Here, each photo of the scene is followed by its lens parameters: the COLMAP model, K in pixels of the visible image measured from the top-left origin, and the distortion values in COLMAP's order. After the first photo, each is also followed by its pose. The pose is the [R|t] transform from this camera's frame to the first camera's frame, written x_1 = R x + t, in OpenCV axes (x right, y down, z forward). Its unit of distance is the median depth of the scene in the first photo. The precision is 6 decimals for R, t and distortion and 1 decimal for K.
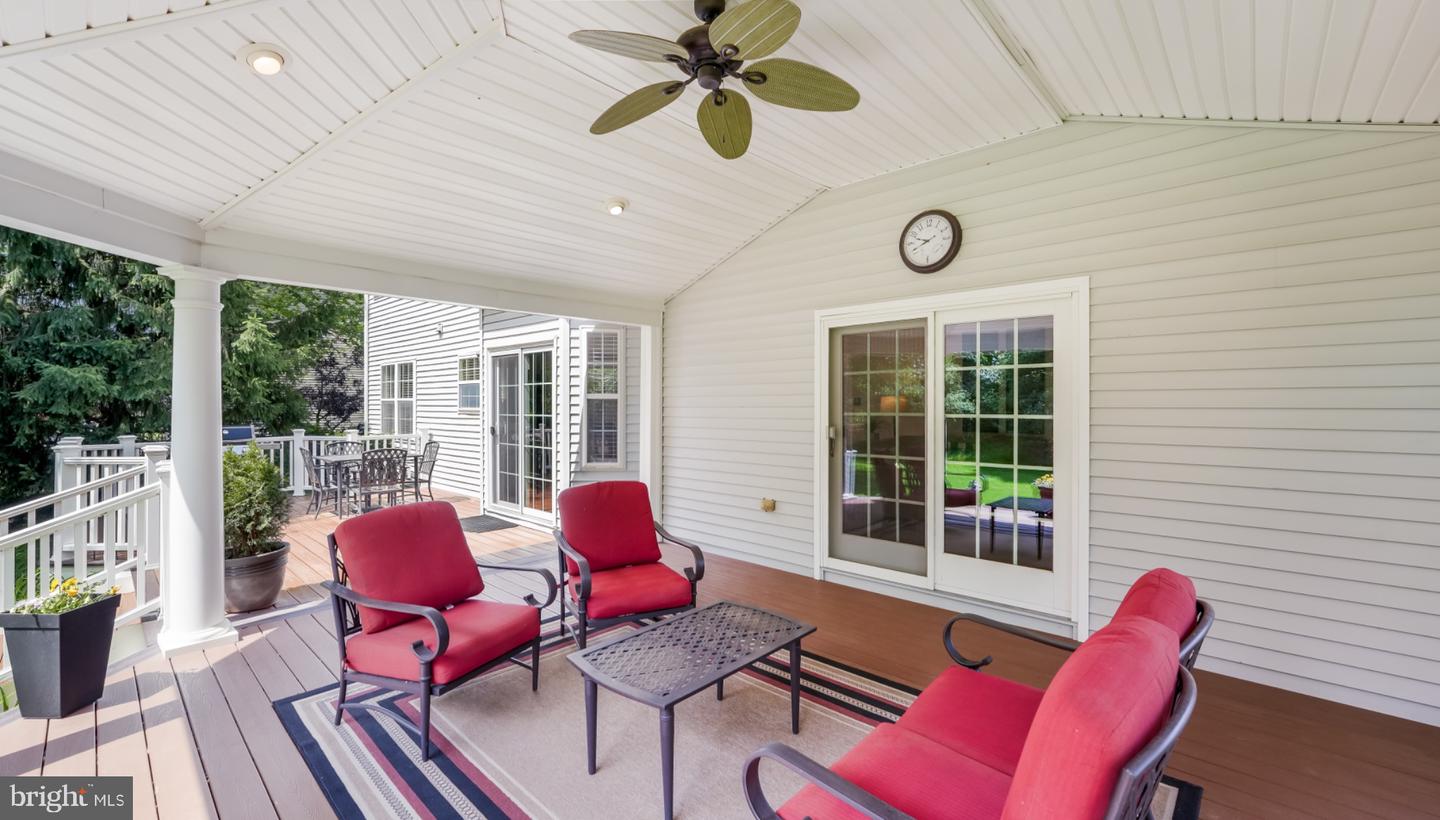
lens RADIAL K [[580.8, 0, 712.0], [0, 580.8, 406.7], [0, 0, 1]] dist [-0.001953, 0.000130]
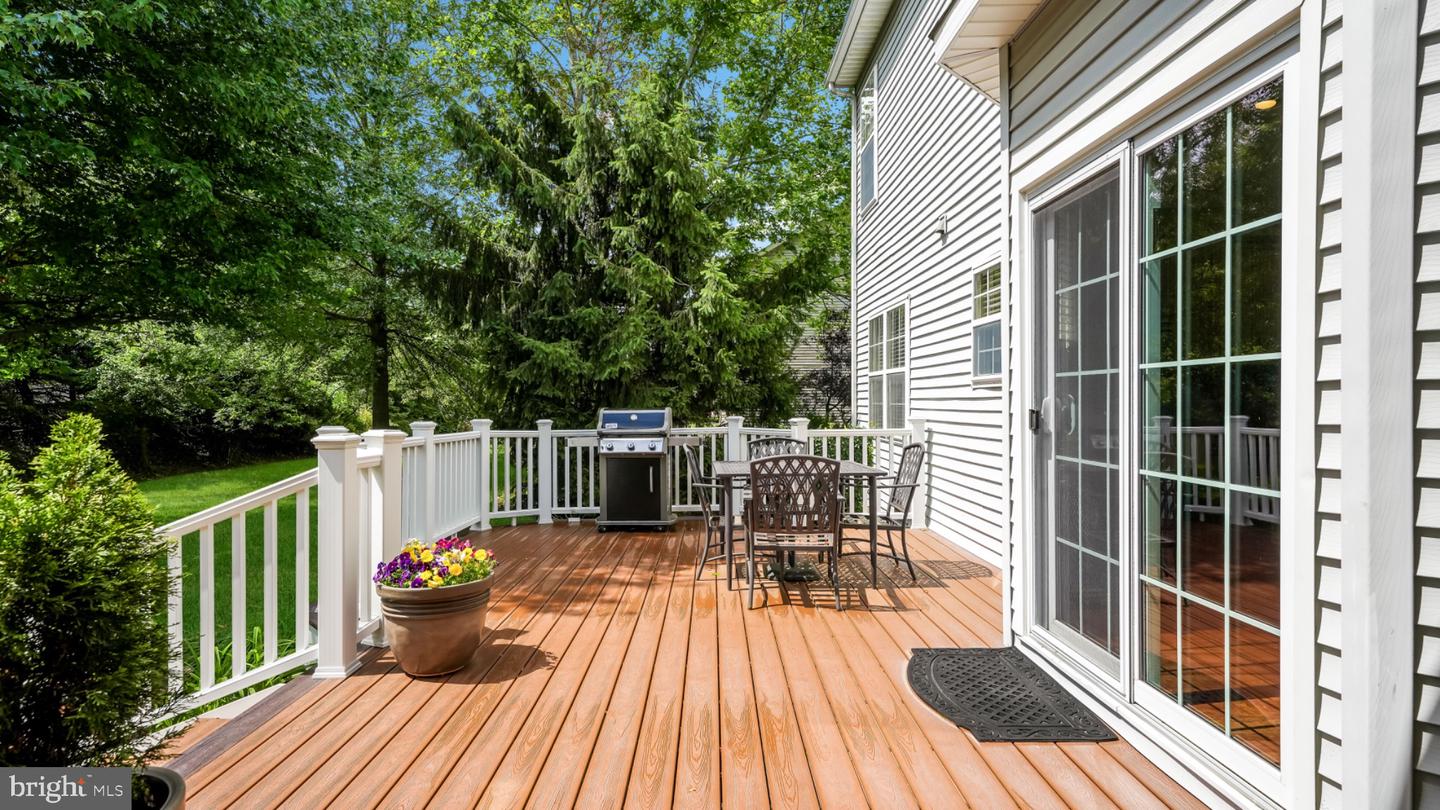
lens RADIAL K [[706.6, 0, 721.9], [0, 706.6, 405.0], [0, 0, 1]] dist [-0.001501, 0.000053]
pose [[0.690192, -0.000104, -0.723626, -0.161254], [0.003295, 0.999990, 0.002999, 0.024109], [0.723619, -0.004454, 0.690186, 0.458962]]
